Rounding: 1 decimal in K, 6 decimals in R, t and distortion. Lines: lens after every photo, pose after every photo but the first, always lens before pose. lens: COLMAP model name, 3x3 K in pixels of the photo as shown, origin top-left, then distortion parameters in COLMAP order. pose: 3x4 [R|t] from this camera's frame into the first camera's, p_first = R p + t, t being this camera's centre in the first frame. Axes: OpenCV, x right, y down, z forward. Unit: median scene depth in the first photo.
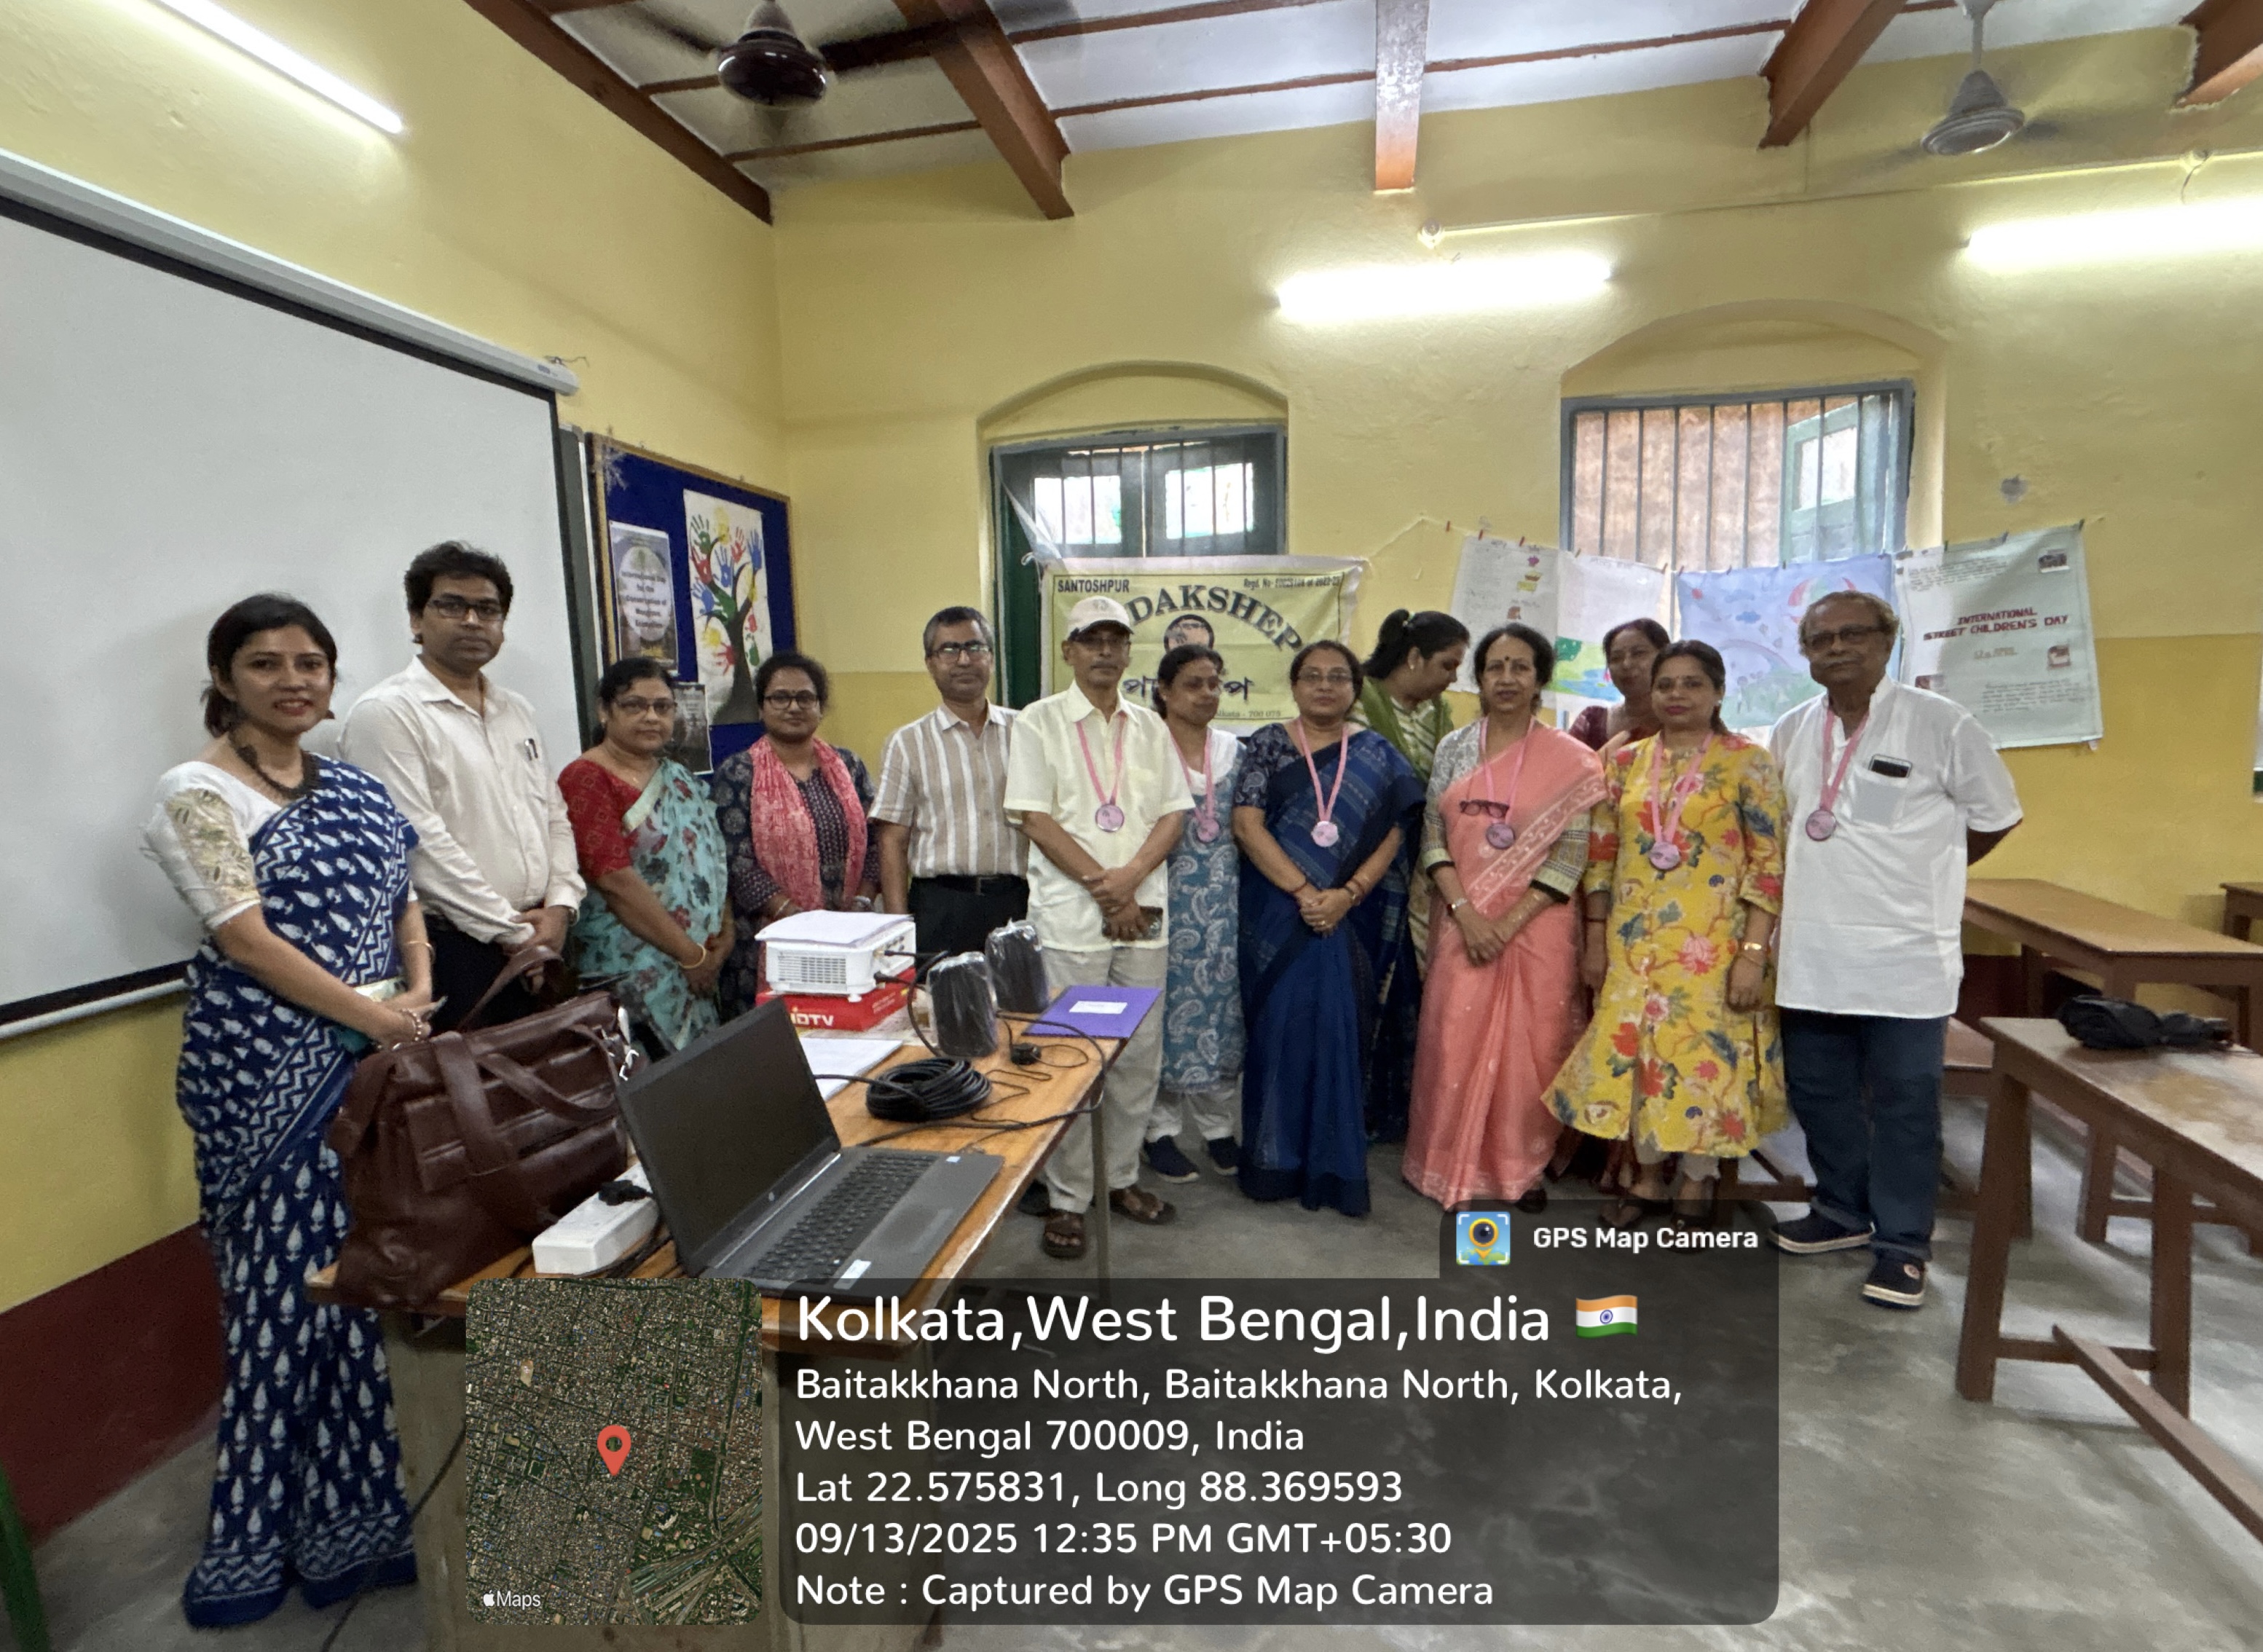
lens RADIAL K [[1157.4, 0, 1136.2], [0, 1157.4, 828.6], [0, 0, 1]] dist [0.004065, 0.001369]
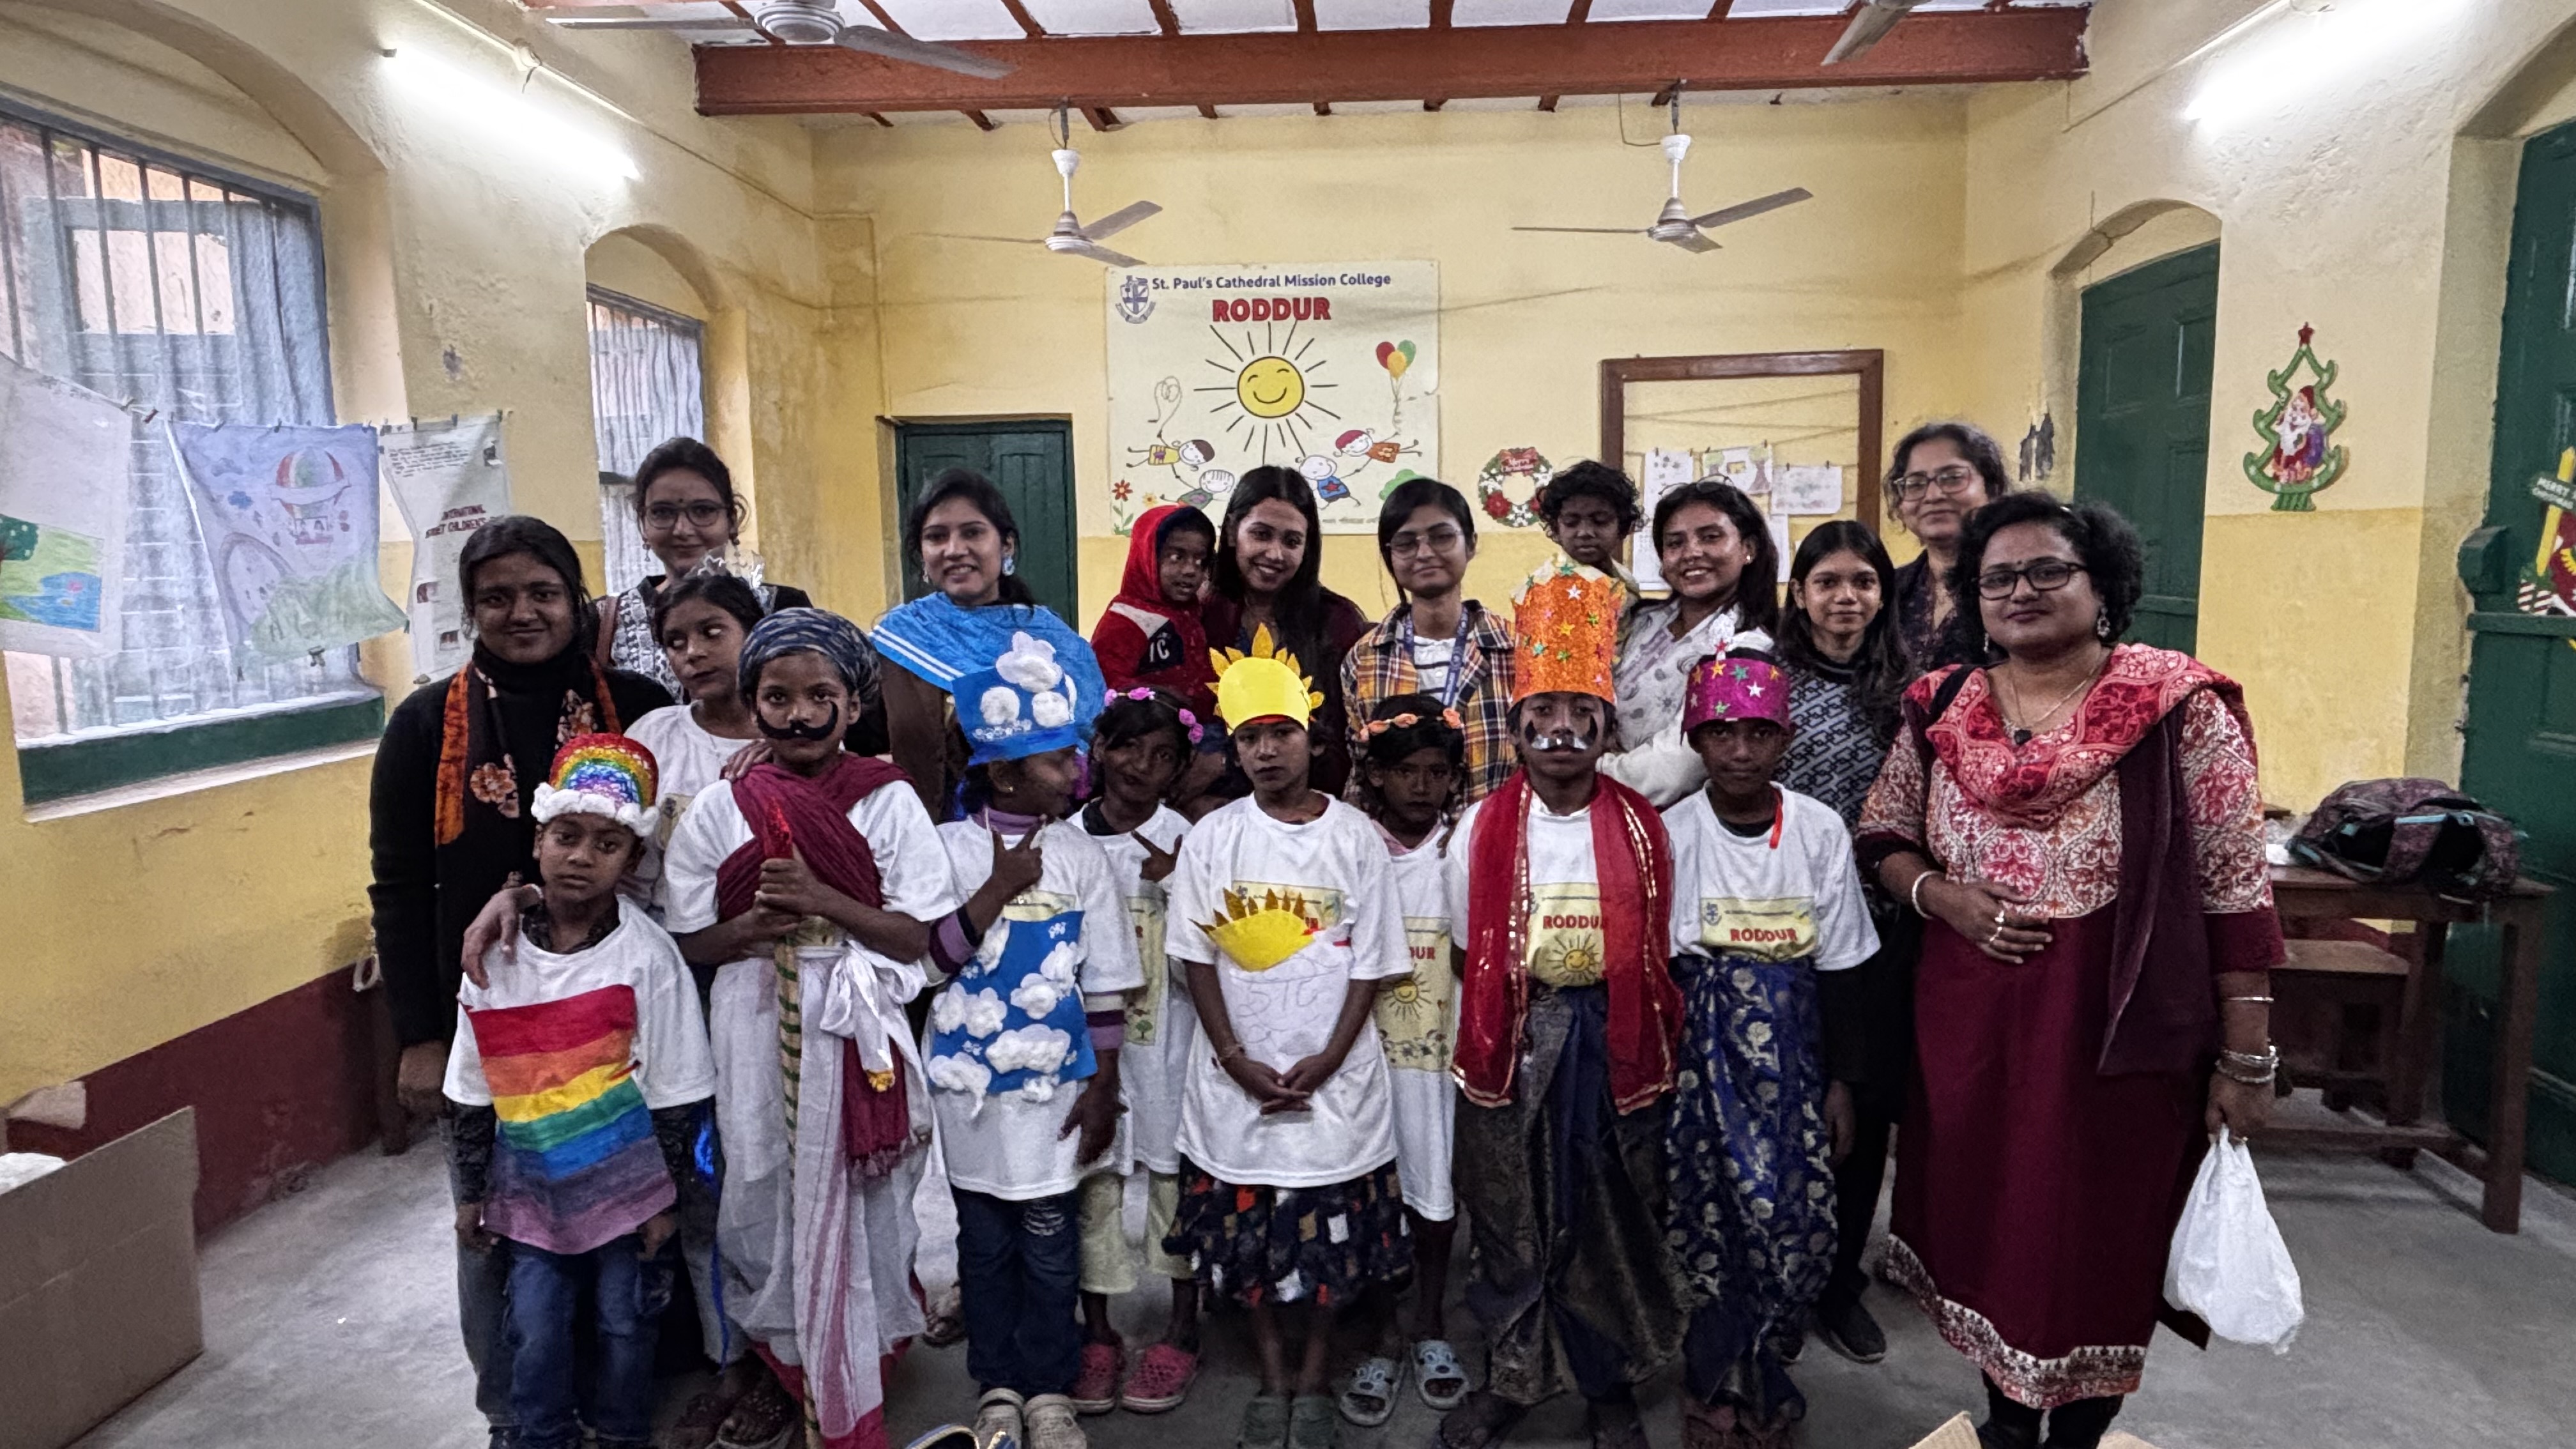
lens RADIAL K [[1457.7, 0, 1297.1], [0, 1457.7, 708.5], [0, 0, 1]] dist [0.010138, -0.002847]
pose [[-0.134850, -0.091629, 0.986620, -1.193966], [0.147644, 0.982741, 0.111449, -0.209119], [-0.979805, 0.160697, -0.118994, 1.623179]]
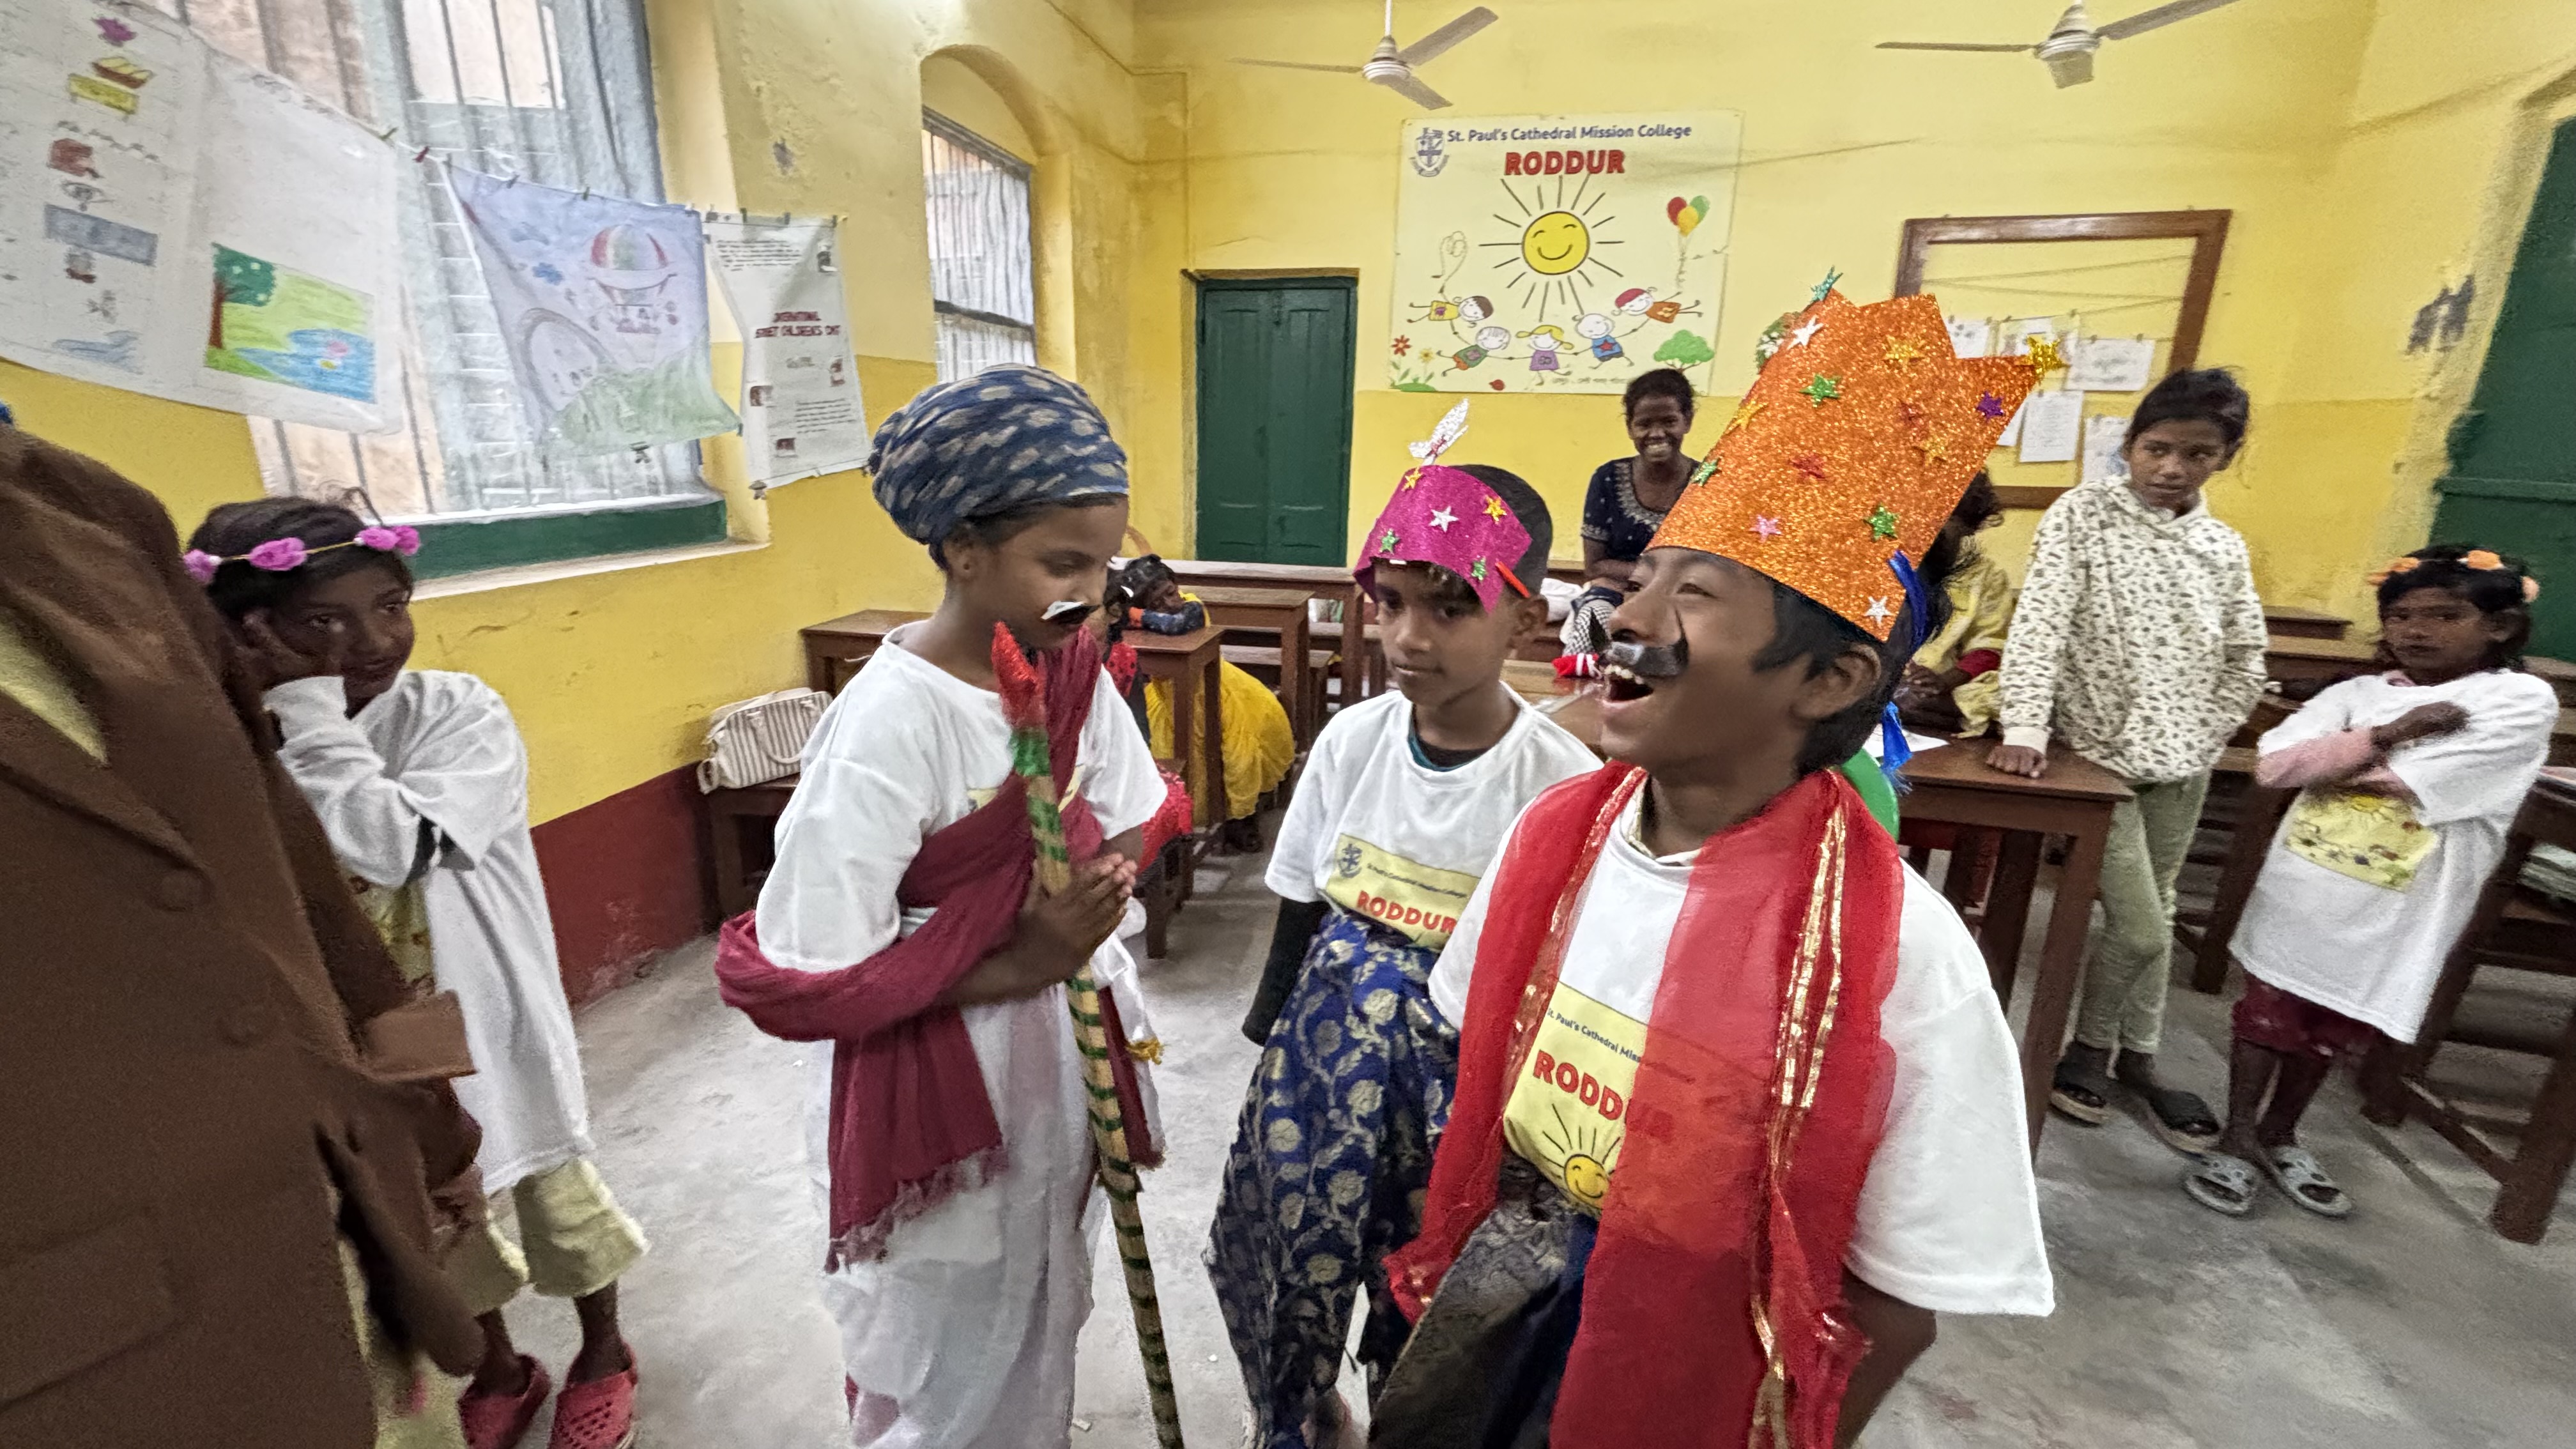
lens RADIAL K [[1025.7, 0, 1287.1], [0, 1025.7, 718.1], [0, 0, 1]] dist [-0.009317, 0.000473]
pose [[0.016722, -0.252231, 0.967523, -0.141303], [0.108554, 0.962396, 0.249018, -0.141761], [-0.993950, 0.100864, 0.043474, 1.881148]]
